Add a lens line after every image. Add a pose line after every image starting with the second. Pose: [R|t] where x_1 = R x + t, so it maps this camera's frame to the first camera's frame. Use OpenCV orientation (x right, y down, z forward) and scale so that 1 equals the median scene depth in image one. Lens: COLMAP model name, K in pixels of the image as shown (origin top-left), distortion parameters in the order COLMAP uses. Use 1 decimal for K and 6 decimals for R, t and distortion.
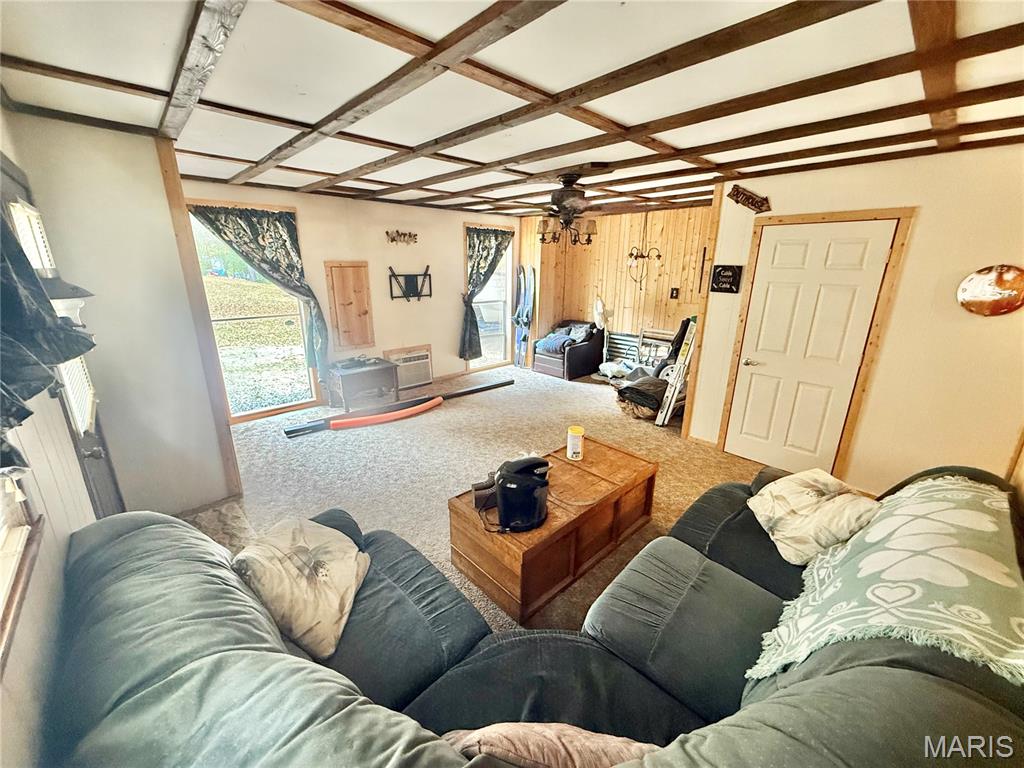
lens RADIAL K [[407.6, 0, 502.0], [0, 407.6, 382.2], [0, 0, 1]] dist [-0.000093, -0.000259]
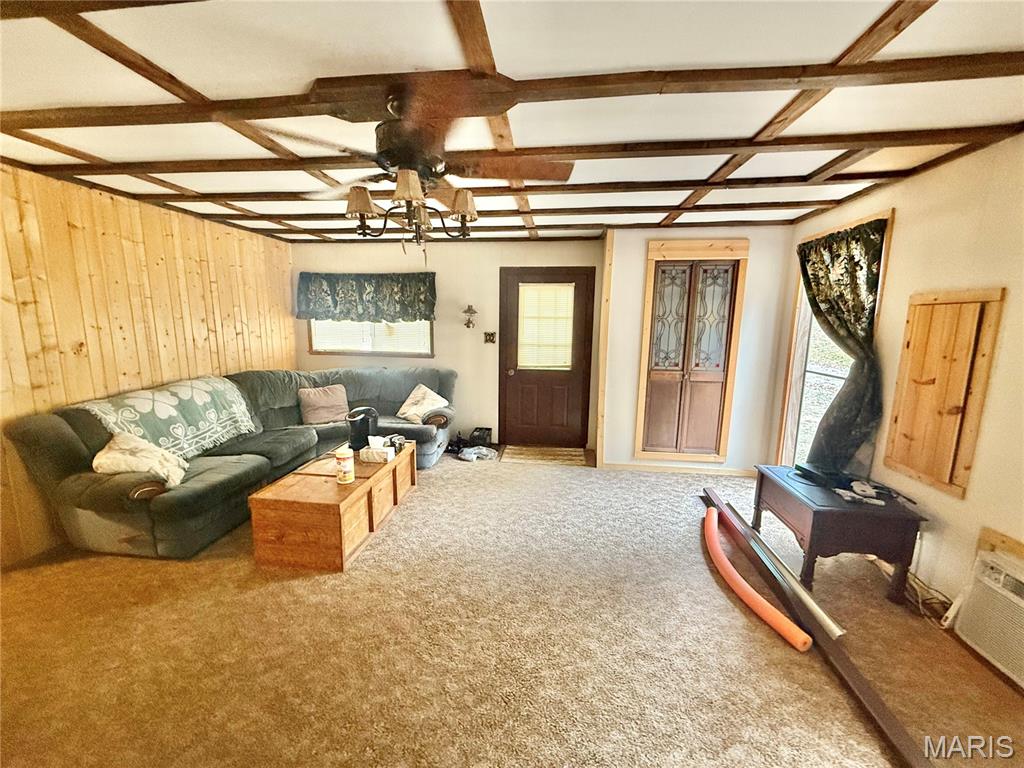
lens RADIAL K [[407.6, 0, 507.9], [0, 407.6, 383.2], [0, 0, 1]] dist [-0.000093, -0.000259]
pose [[-0.759306, 0.081735, -0.645580, 0.274127], [-0.202950, 0.912853, 0.354275, -0.249815], [0.618276, 0.400023, -0.676547, 0.984534]]
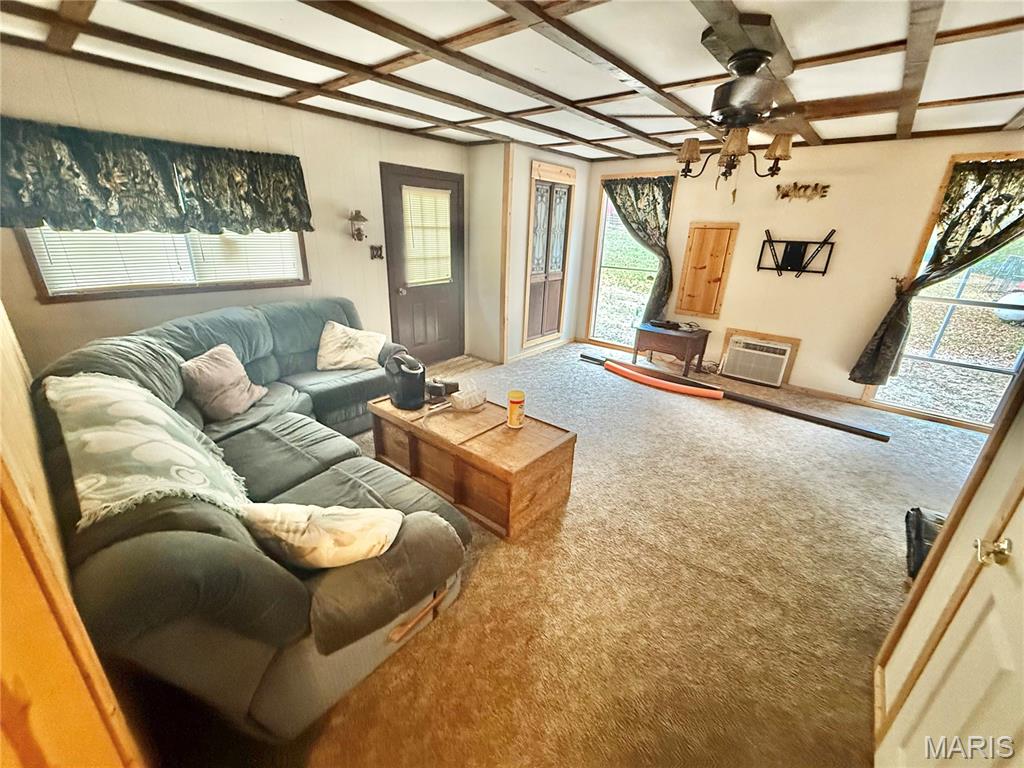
lens RADIAL K [[407.6, 0, 509.5], [0, 407.6, 385.5], [0, 0, 1]] dist [-0.000093, -0.000259]
pose [[0.123343, 0.353587, -0.927234, 0.542131], [-0.309004, 0.901601, 0.302708, -0.089782], [0.943029, 0.249182, 0.220466, 0.412355]]
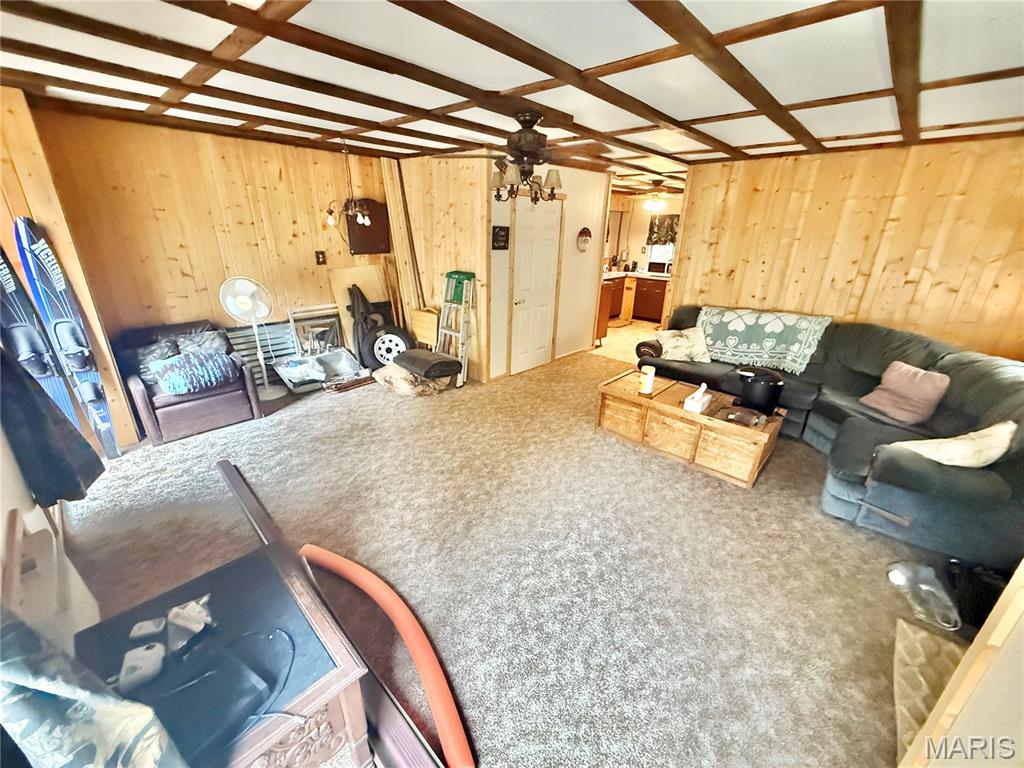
lens RADIAL K [[407.6, 0, 513.7], [0, 407.6, 390.1], [0, 0, 1]] dist [-0.000093, -0.000259]
pose [[-0.089366, -0.375862, 0.922357, -0.498831], [0.255358, 0.886462, 0.385976, -0.214025], [-0.962708, 0.270025, 0.016760, 0.735119]]
